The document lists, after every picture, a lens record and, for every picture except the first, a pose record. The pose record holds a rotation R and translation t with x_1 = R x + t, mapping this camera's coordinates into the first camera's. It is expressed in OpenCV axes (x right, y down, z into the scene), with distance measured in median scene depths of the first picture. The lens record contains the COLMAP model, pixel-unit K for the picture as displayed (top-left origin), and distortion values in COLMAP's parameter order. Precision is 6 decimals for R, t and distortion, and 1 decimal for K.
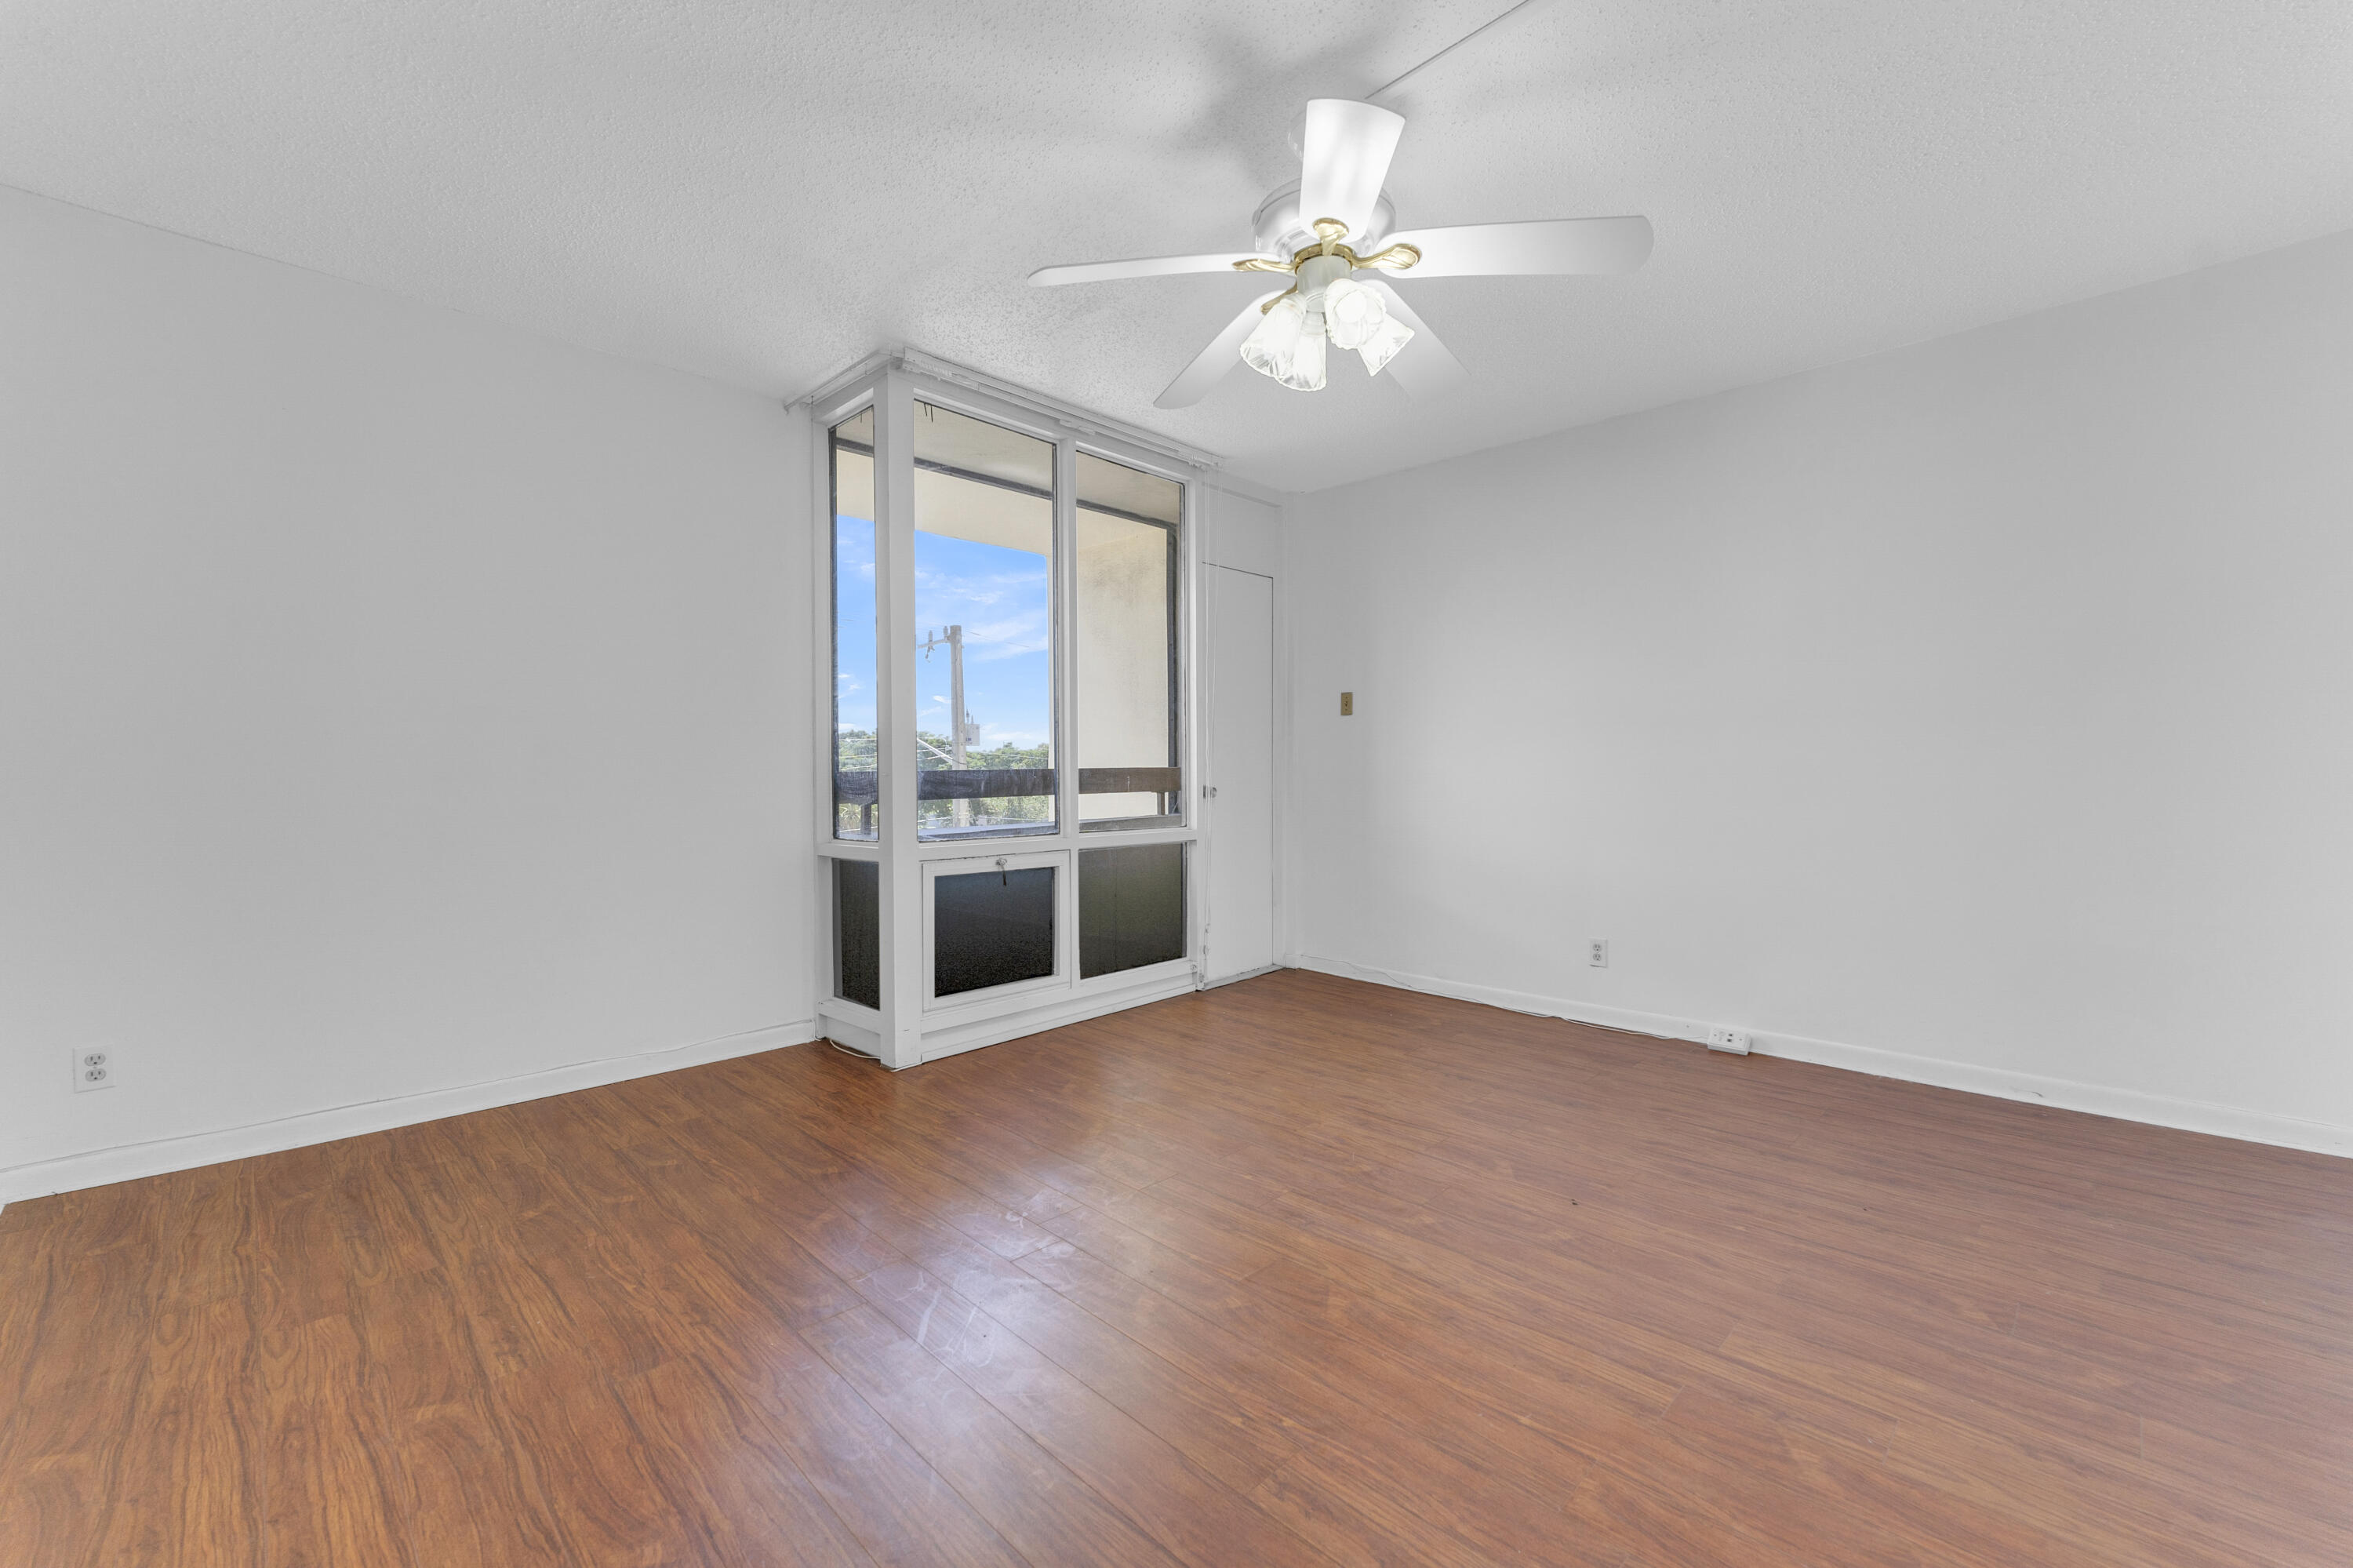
lens RADIAL K [[953.5, 0, 1166.8], [0, 953.5, 778.5], [0, 0, 1]] dist [-0.000941, -0.000279]
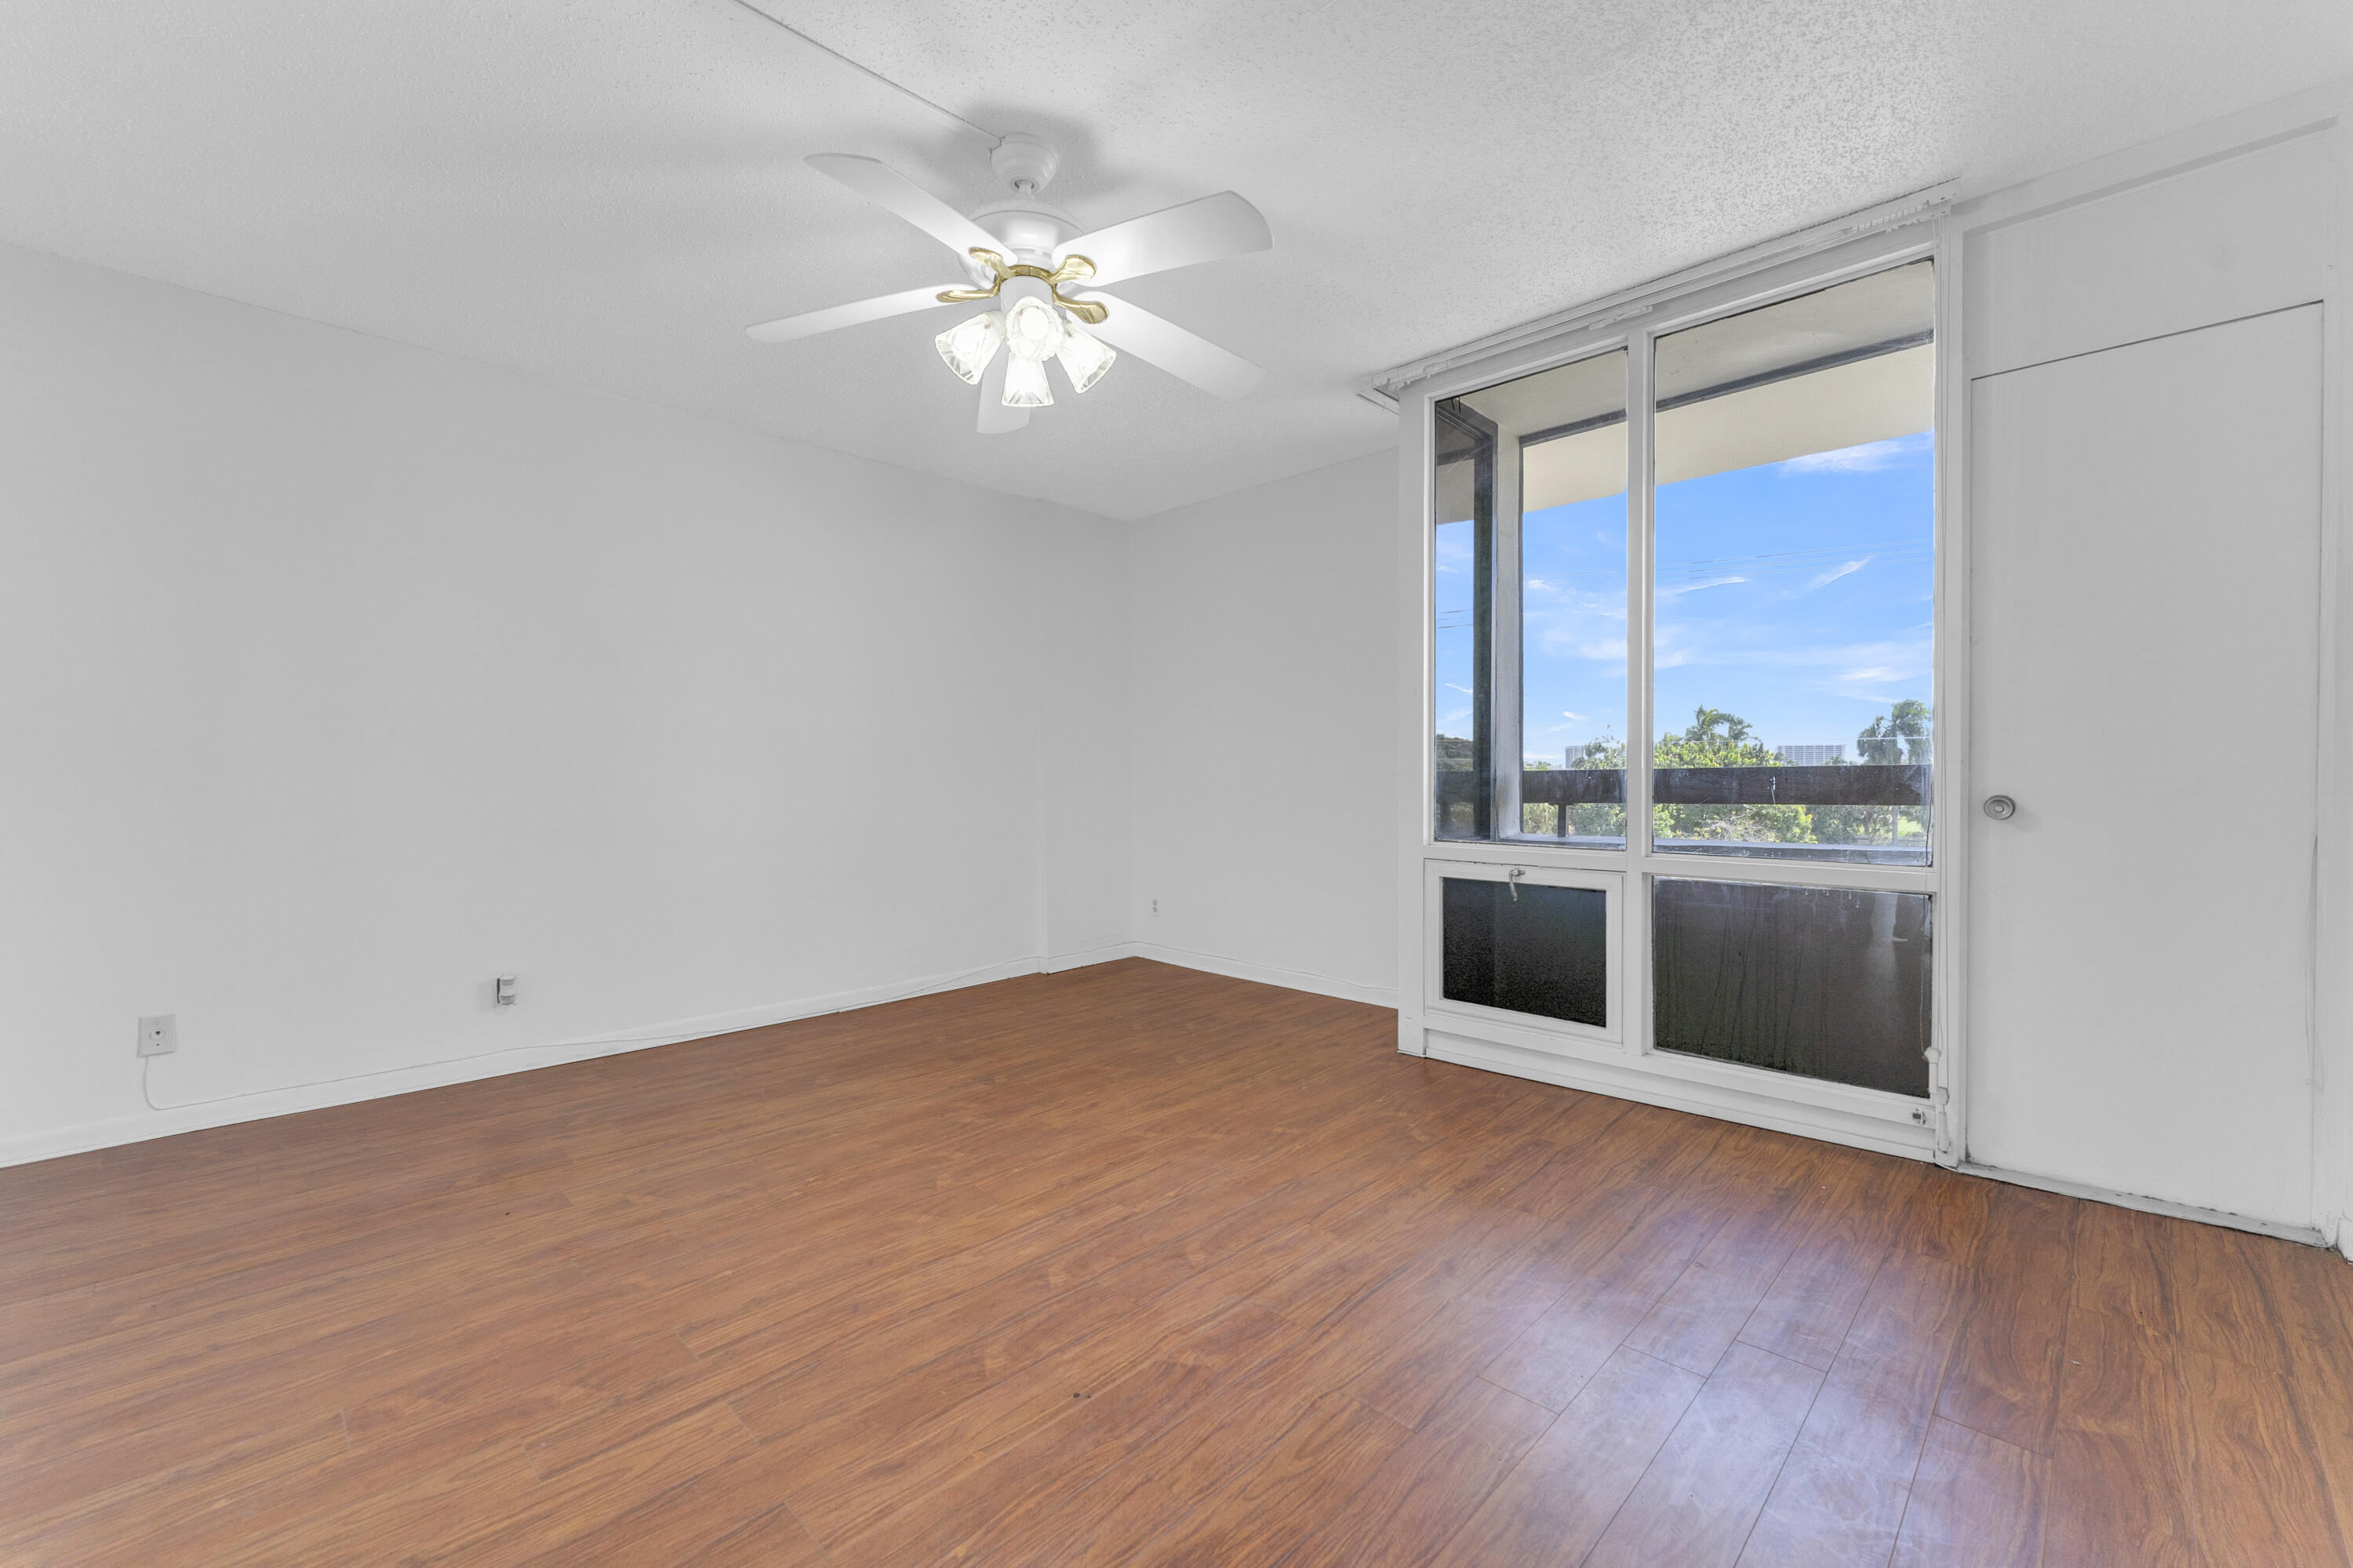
lens RADIAL K [[953.5, 0, 1166.8], [0, 953.5, 778.5], [0, 0, 1]] dist [-0.000941, -0.000279]
pose [[0.011240, 0.008915, -0.999897, 0.927439], [-0.003892, 0.999953, 0.008872, -0.008233], [0.999929, 0.003792, 0.011274, 0.874558]]
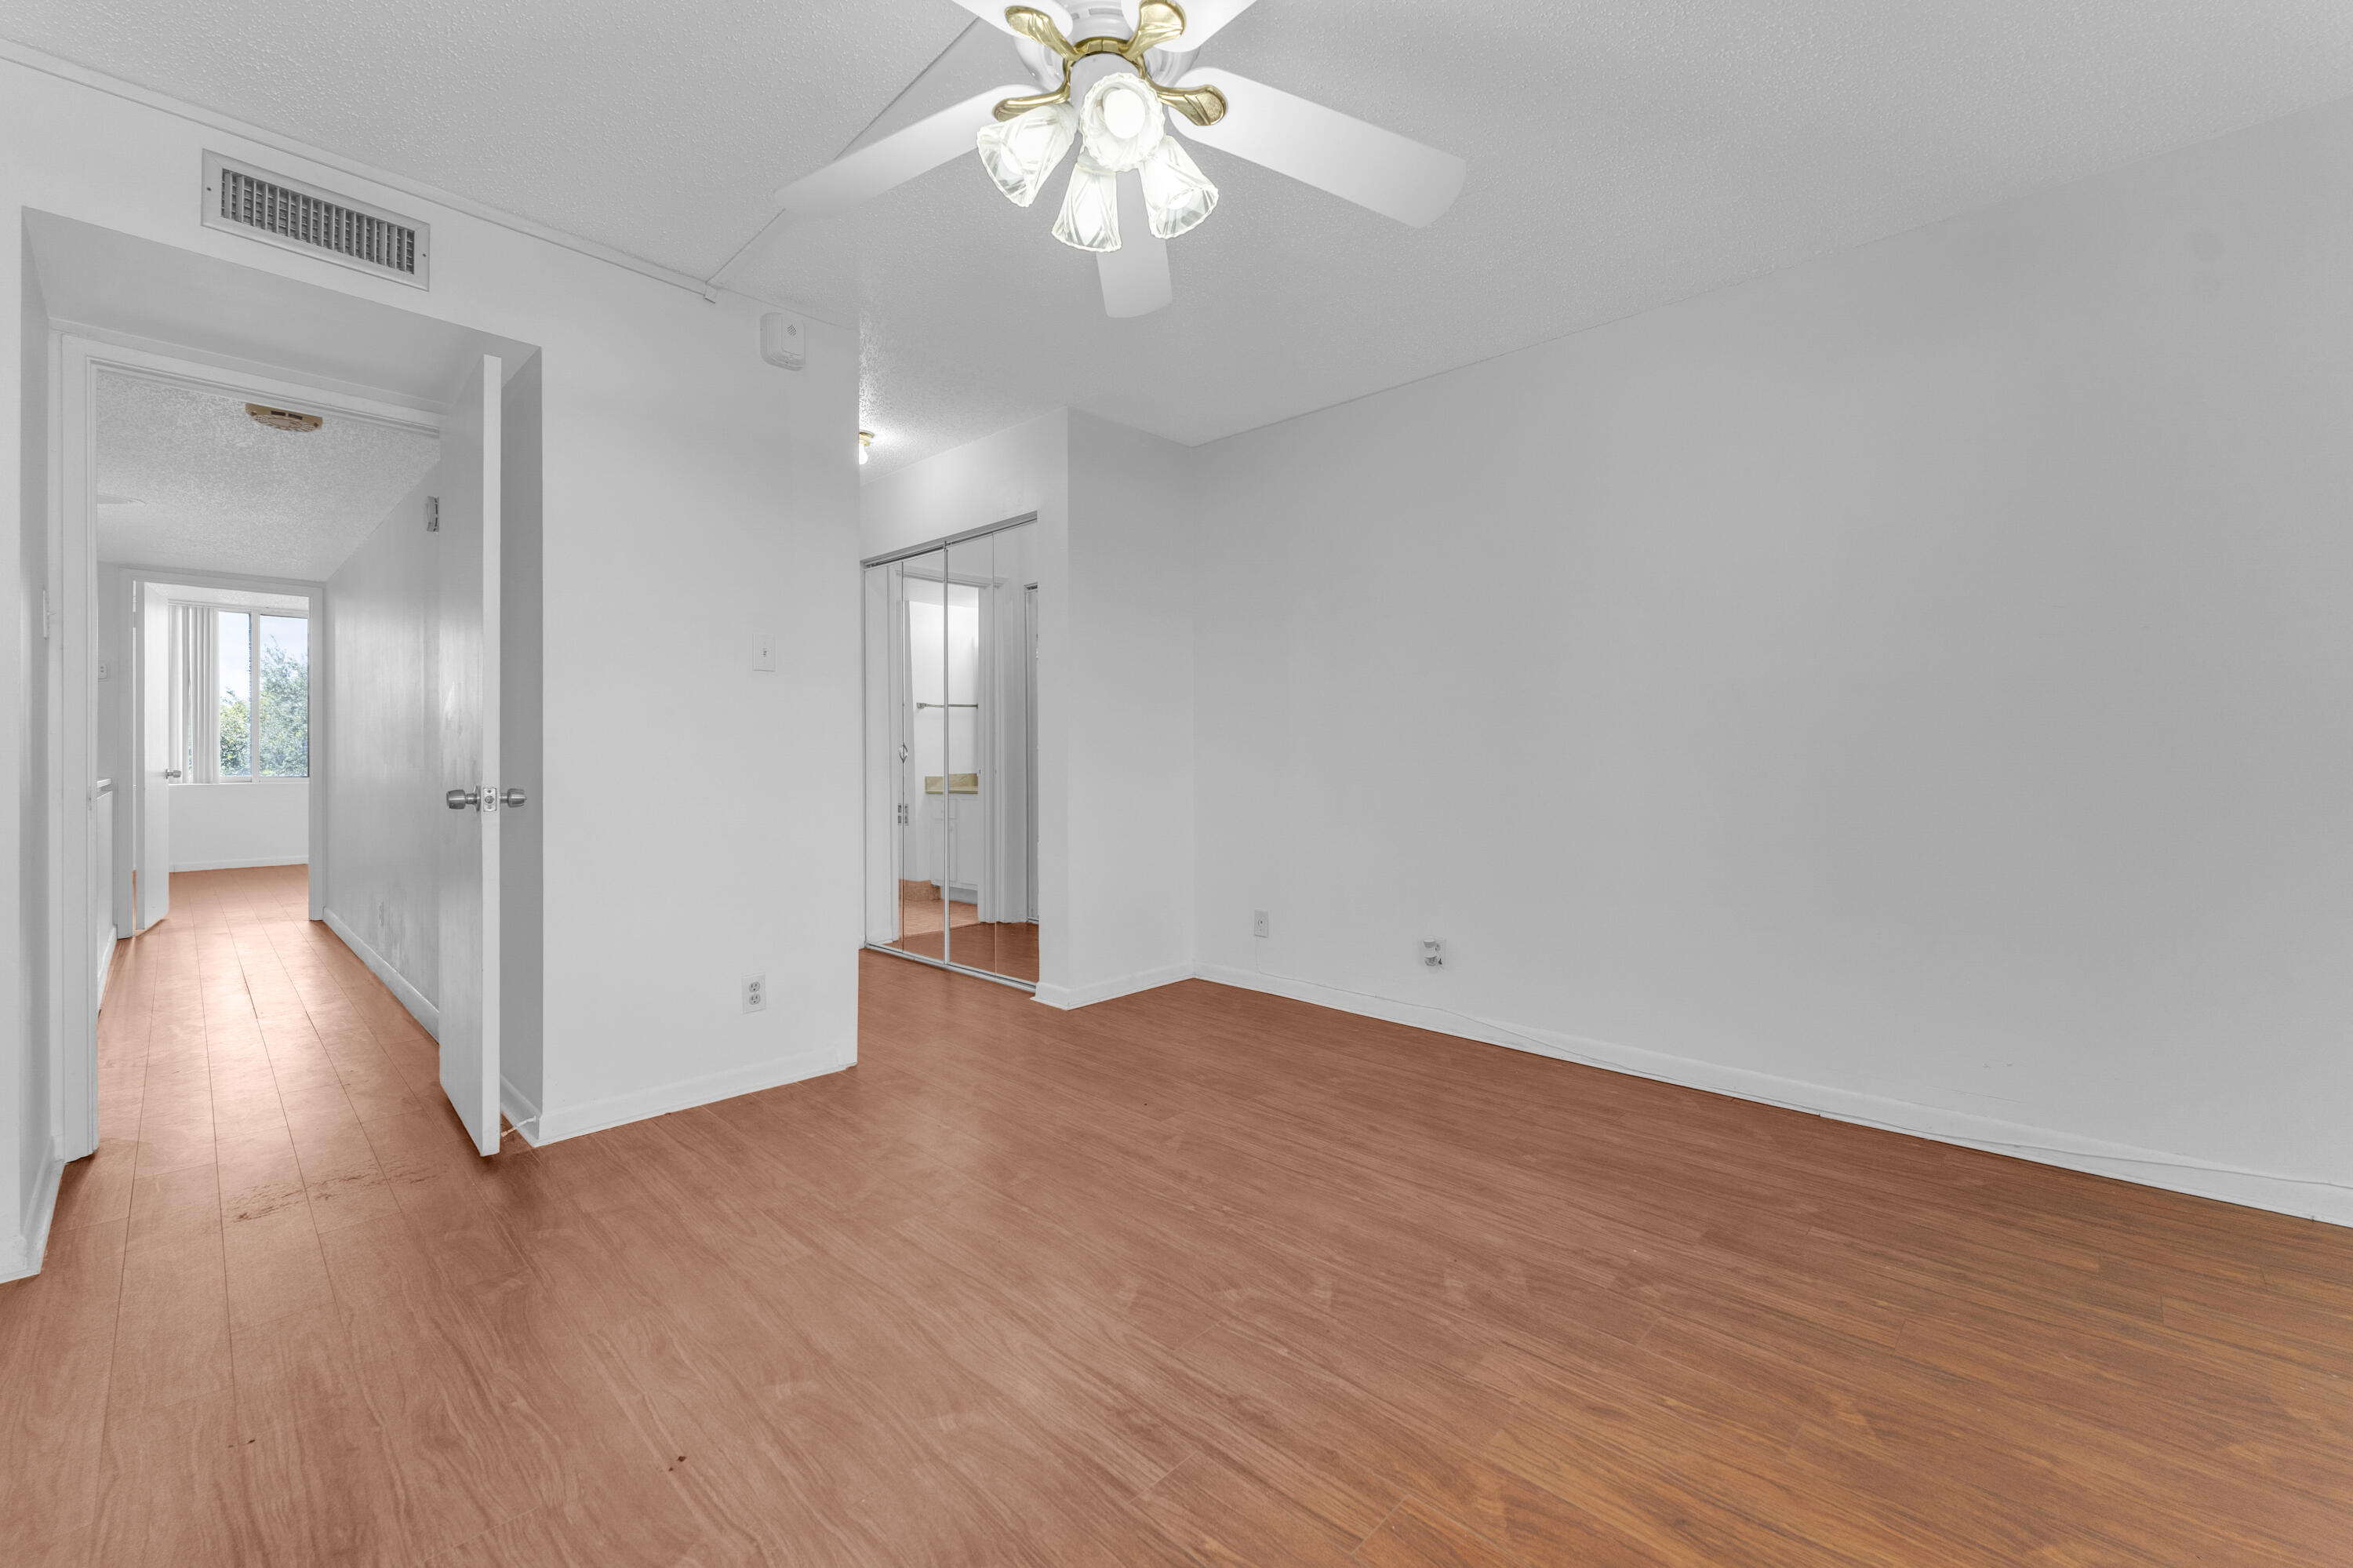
lens RADIAL K [[954.3, 0, 1169.4], [0, 954.3, 756.8], [0, 0, 1]] dist [-0.000794, -0.000552]
pose [[-0.999681, 0.007578, -0.024092, 0.104230], [0.007360, 0.999931, 0.009111, -0.007265], [0.024159, 0.008931, -0.999668, 1.338882]]
